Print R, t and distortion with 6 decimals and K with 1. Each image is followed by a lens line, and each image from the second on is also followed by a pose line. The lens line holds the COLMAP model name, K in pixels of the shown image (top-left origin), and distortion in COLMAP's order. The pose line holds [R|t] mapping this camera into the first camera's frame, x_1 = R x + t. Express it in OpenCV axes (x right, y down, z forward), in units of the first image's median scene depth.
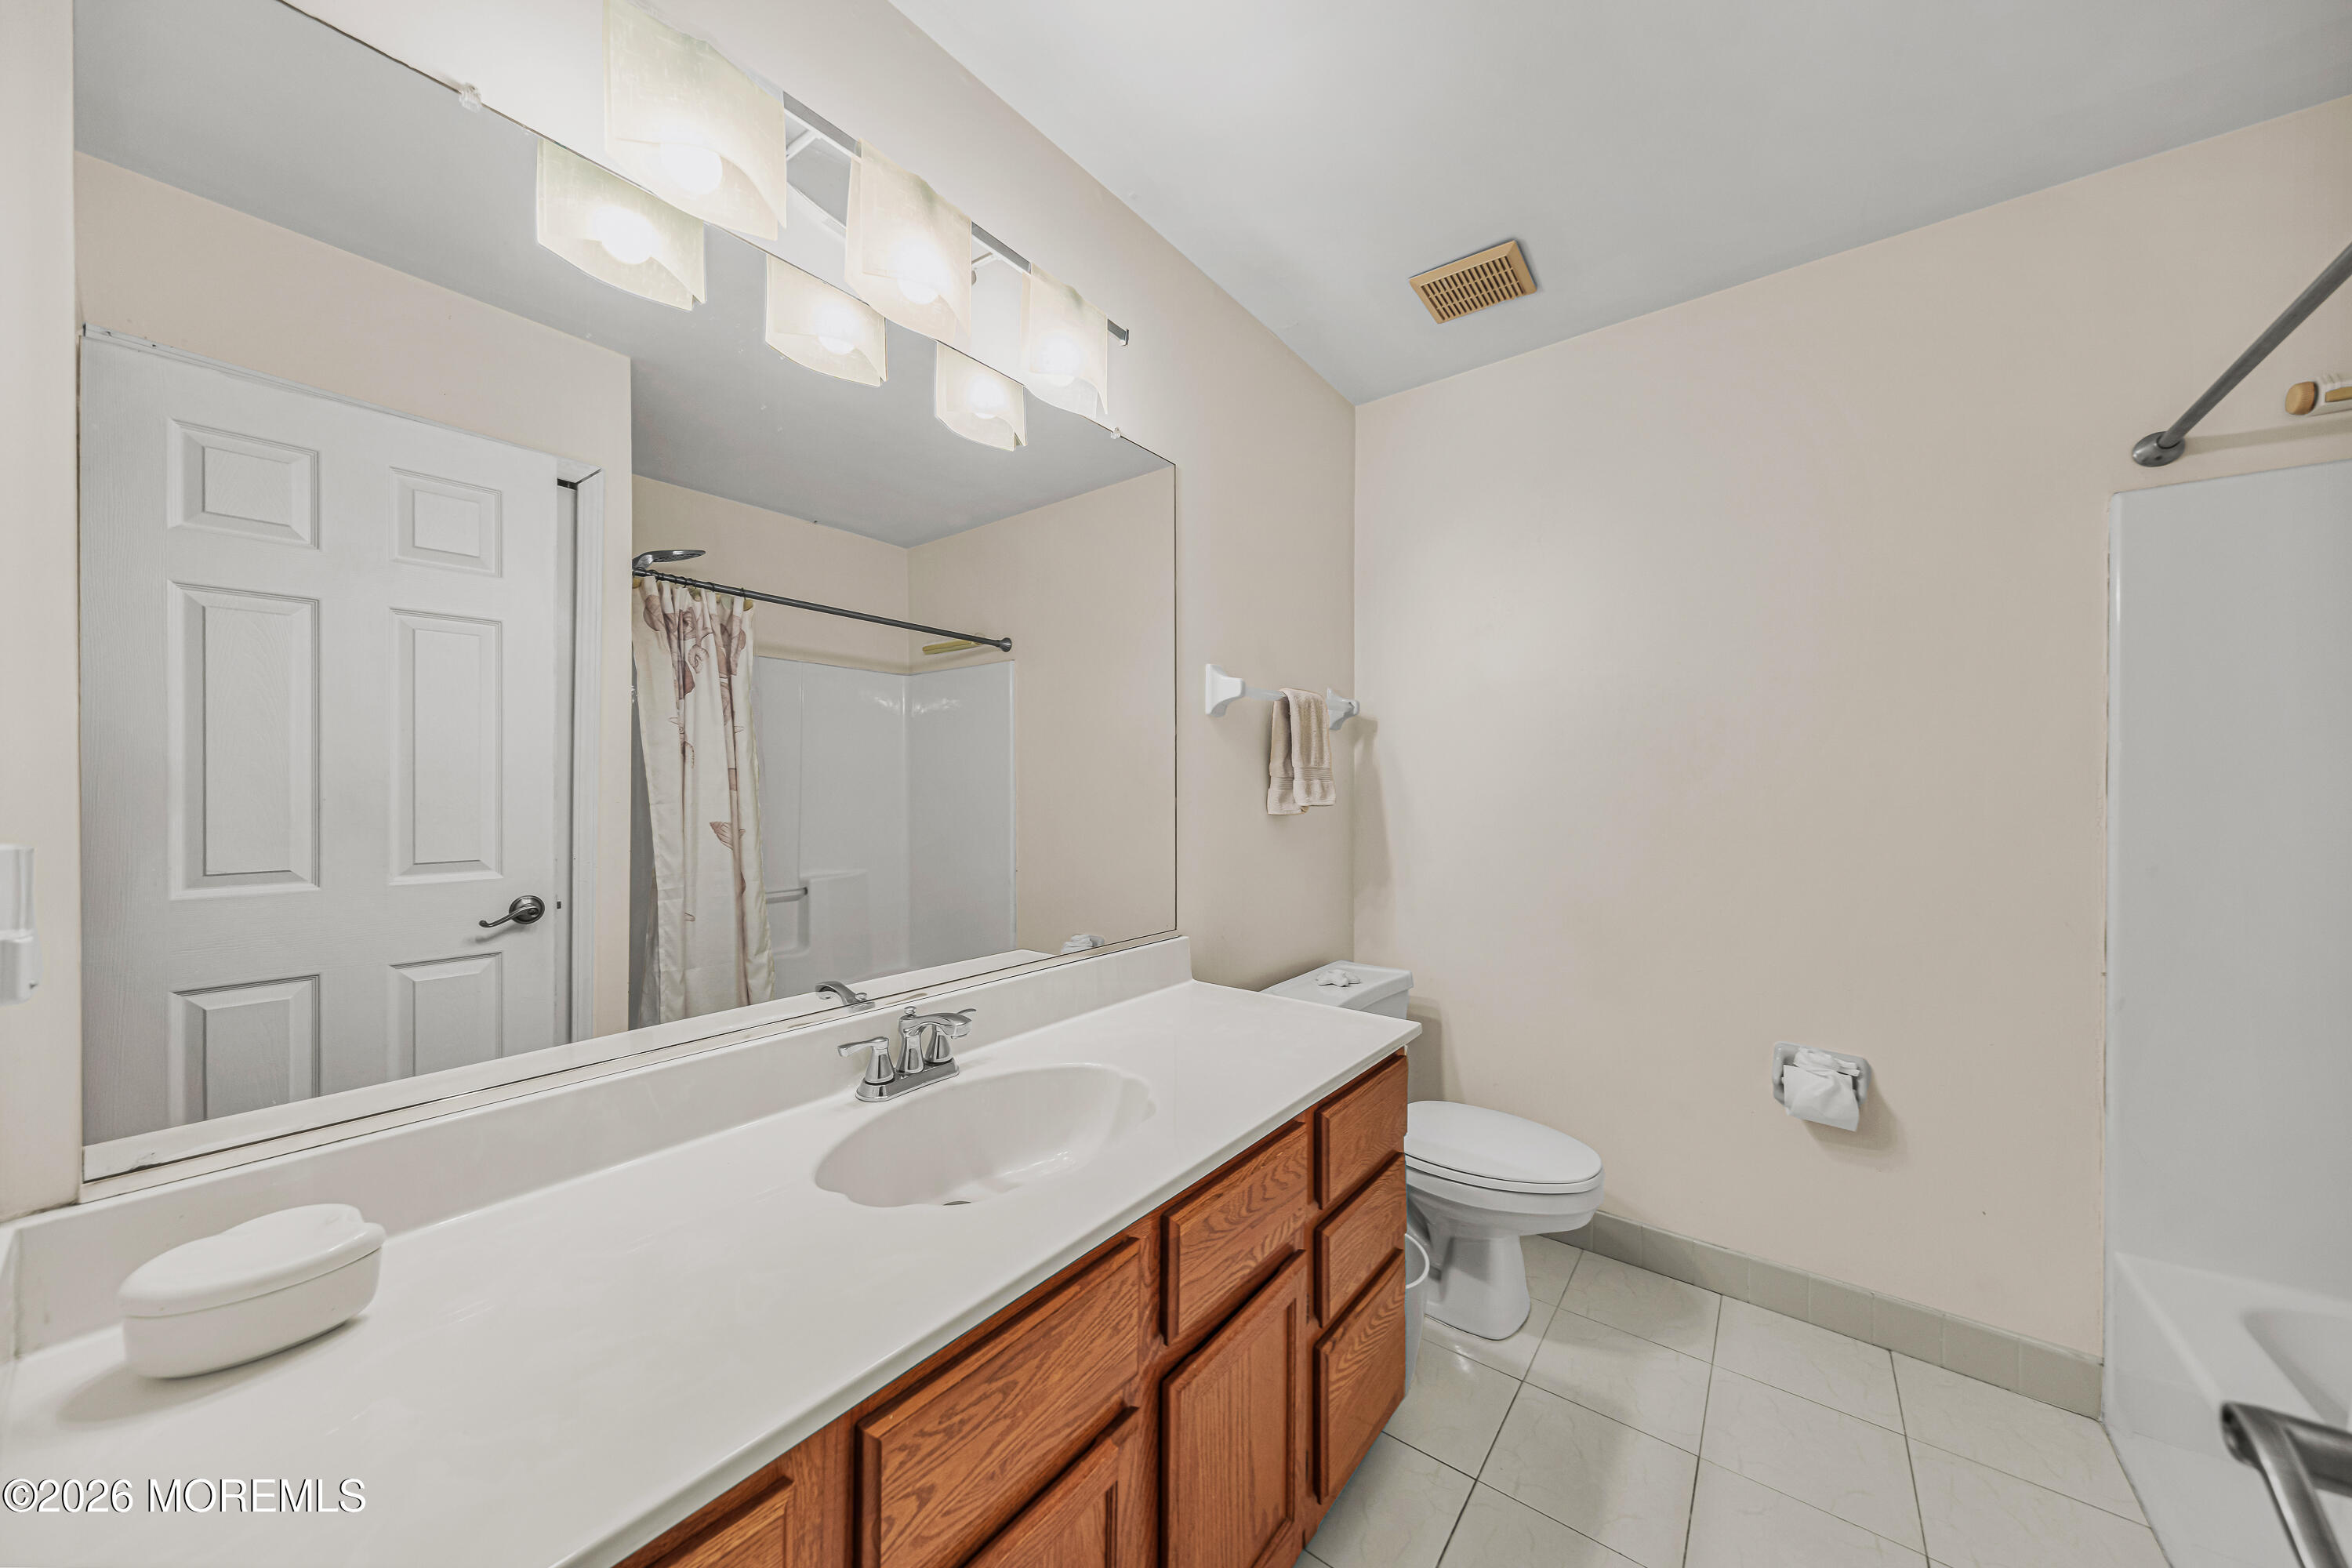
lens RADIAL K [[793.2, 0, 1173.1], [0, 793.2, 792.2], [0, 0, 1]] dist [0.009125, -0.000762]
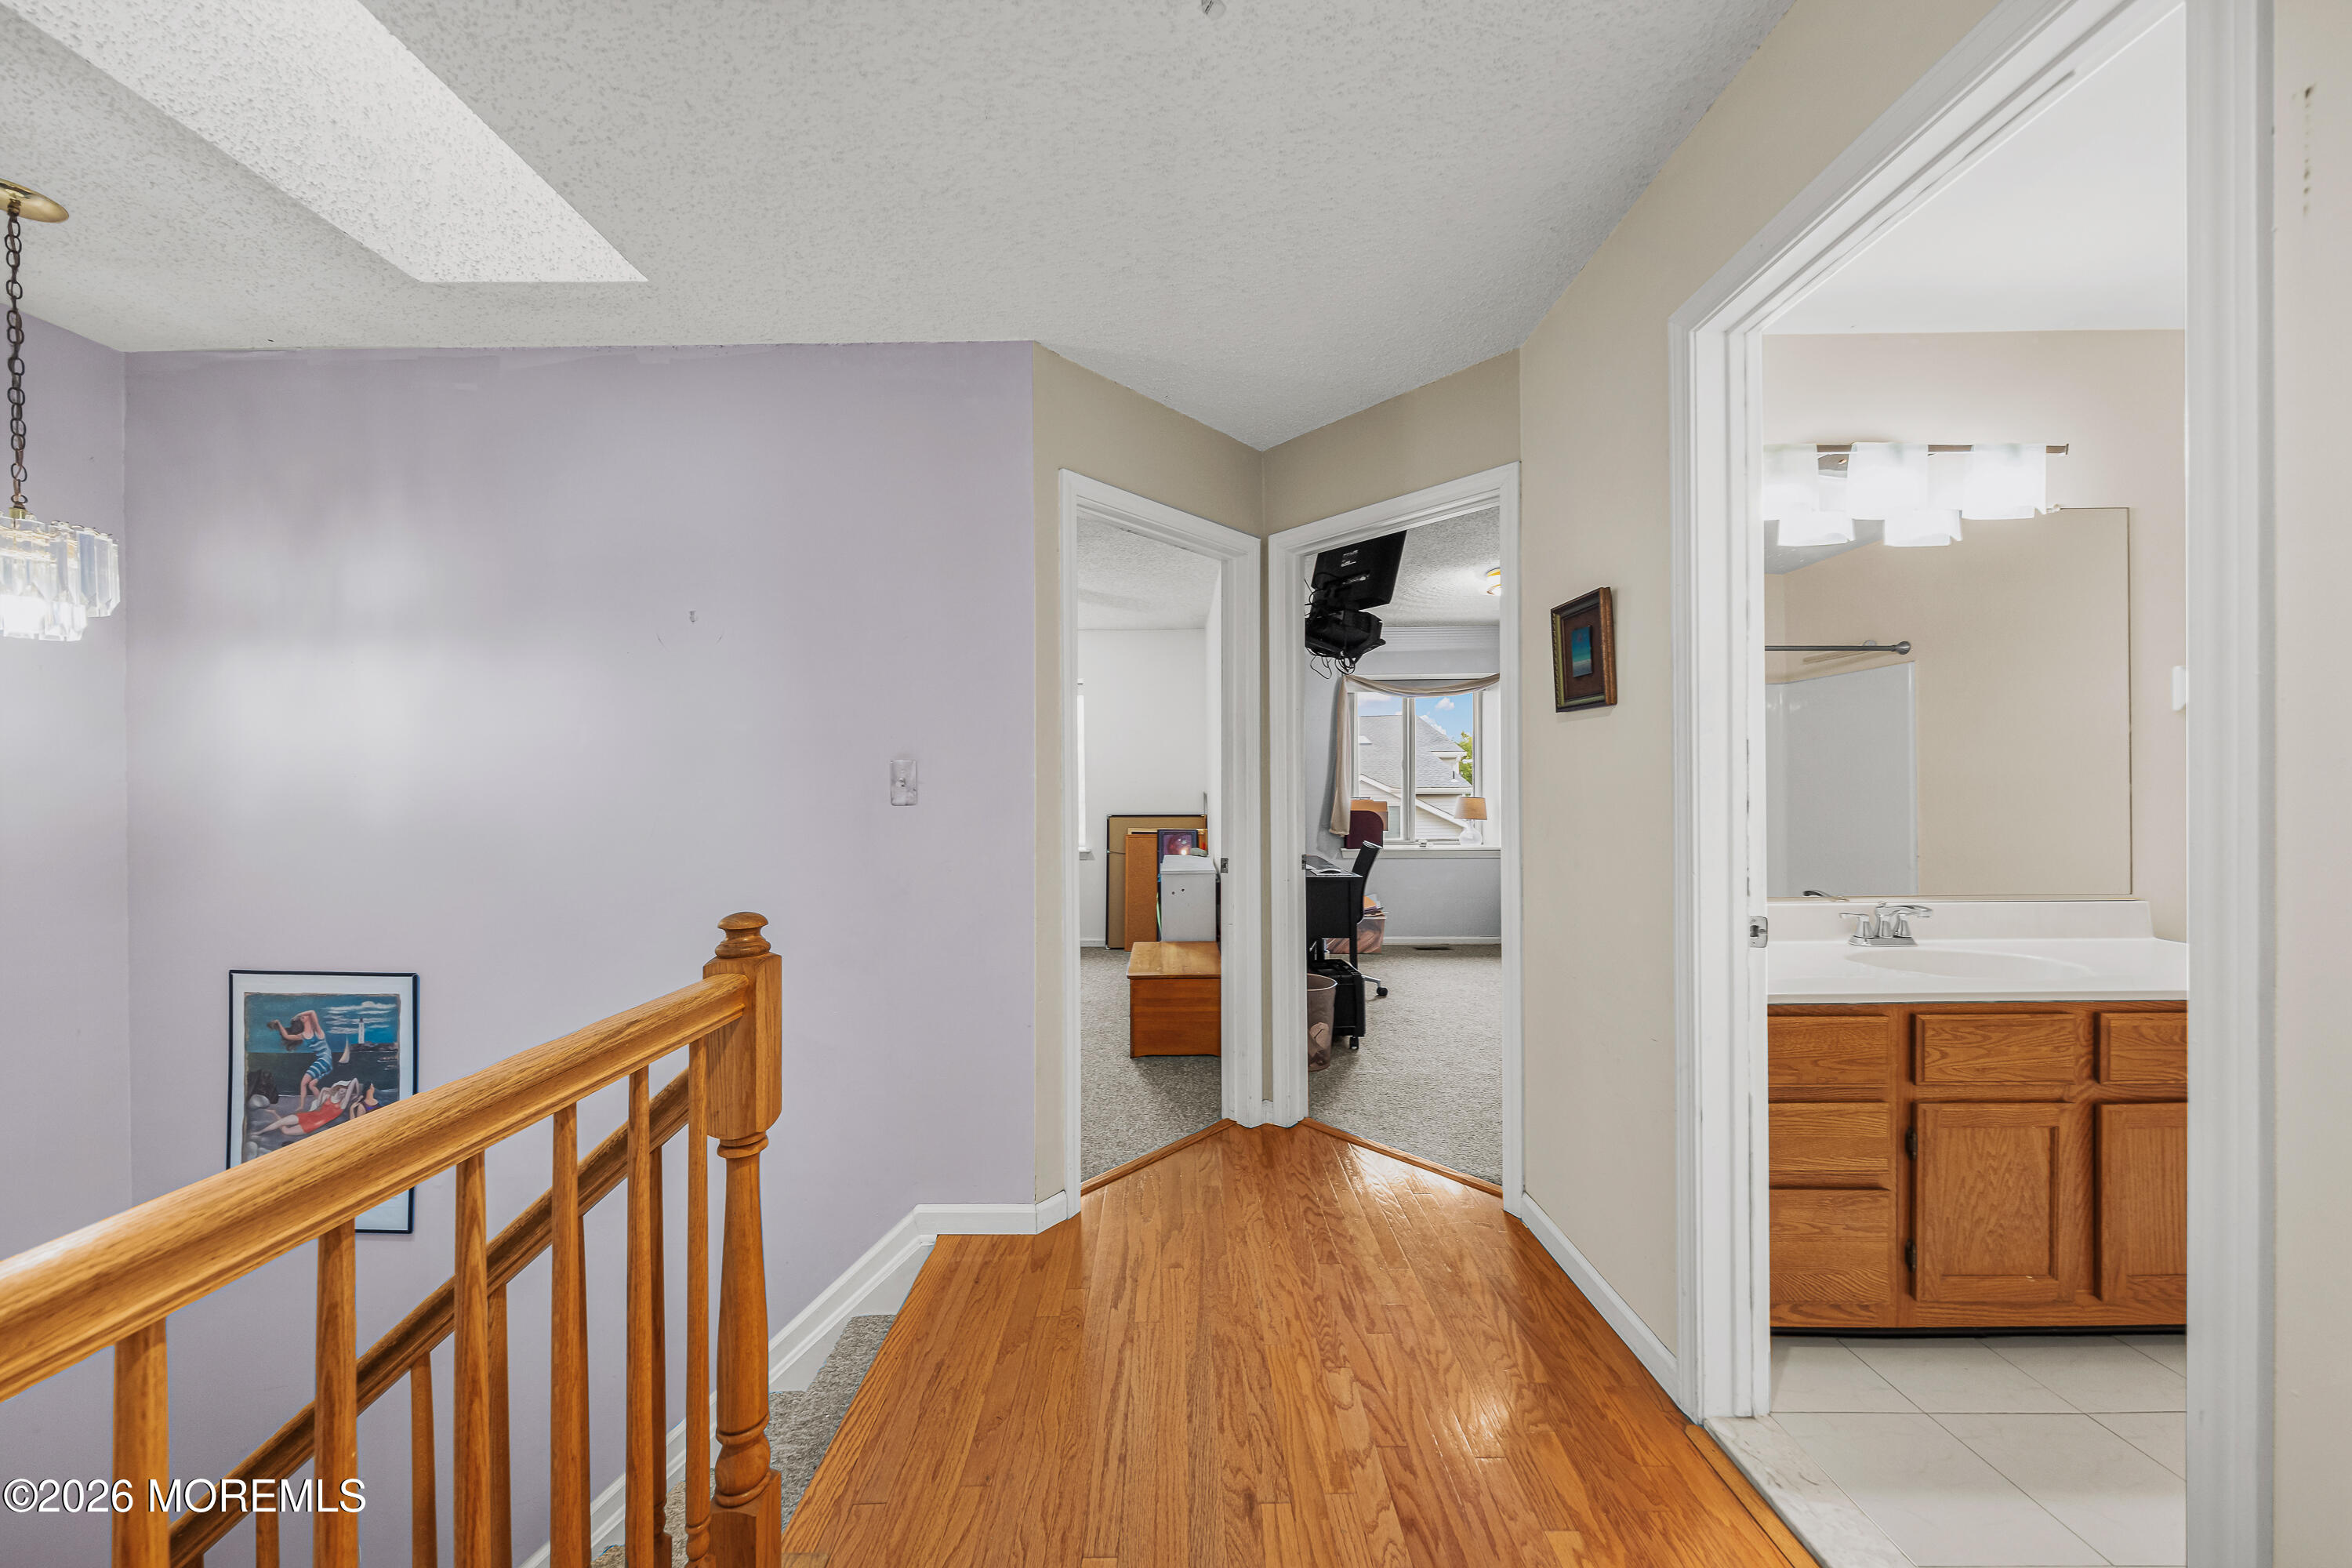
lens RADIAL K [[793.2, 0, 1178.4], [0, 793.2, 790.6], [0, 0, 1]] dist [0.009125, -0.000762]
pose [[0.619033, -0.002763, -0.785360, 0.102939], [0.004528, 0.999990, 0.000050, 0.015421], [0.785352, -0.003587, 0.619040, -1.400992]]
